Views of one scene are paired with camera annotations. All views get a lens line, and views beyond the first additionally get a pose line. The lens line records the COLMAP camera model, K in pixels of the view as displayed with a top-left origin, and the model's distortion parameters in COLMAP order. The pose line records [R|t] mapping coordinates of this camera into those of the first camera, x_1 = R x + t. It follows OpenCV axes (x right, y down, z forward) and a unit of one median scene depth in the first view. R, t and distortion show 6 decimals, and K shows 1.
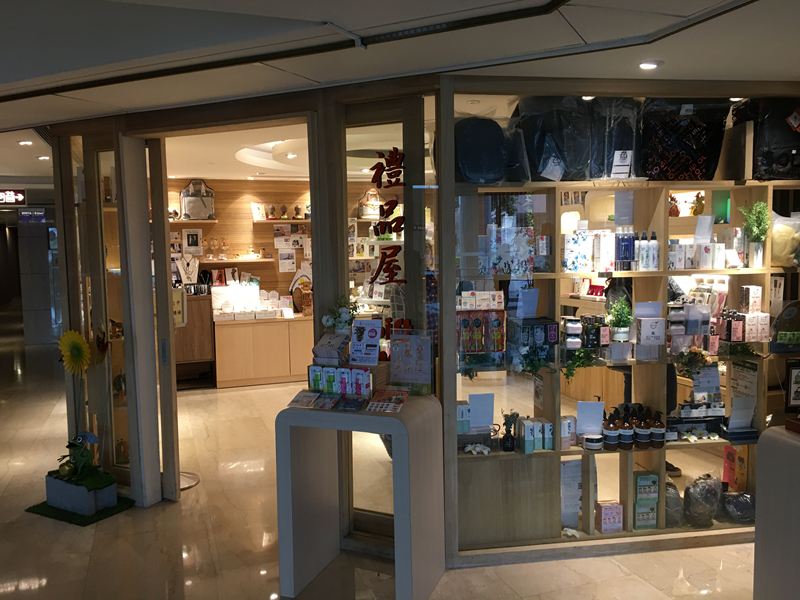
lens RADIAL K [[689.1, 0, 399.0], [0, 689.1, 297.8], [0, 0, 1]] dist [0.042684, -0.019125]
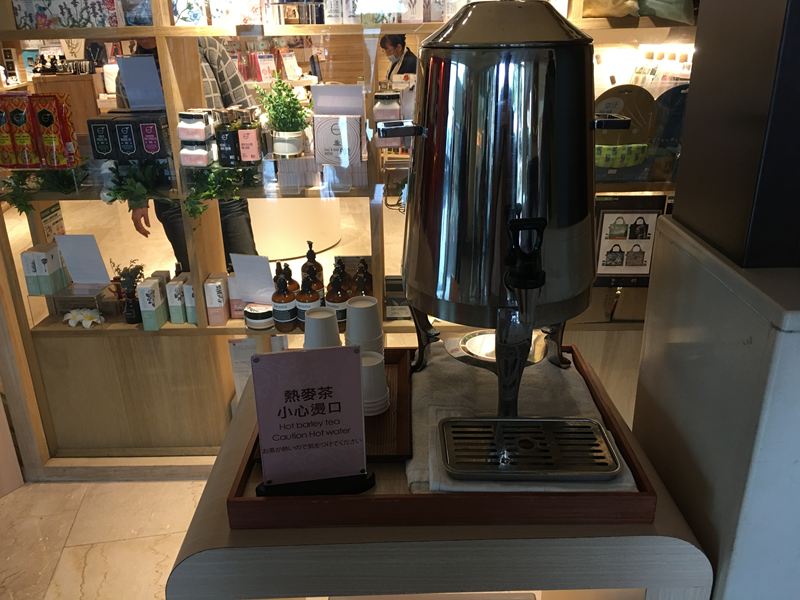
lens RADIAL K [[689.1, 0, 400.6], [0, 689.1, 305.3], [0, 0, 1]] dist [0.042684, -0.019125]
pose [[0.983825, 0.063594, -0.167466, 0.520398], [-0.010138, 0.953131, 0.302387, 0.006199], [0.178847, -0.295798, 0.938359, 0.441208]]
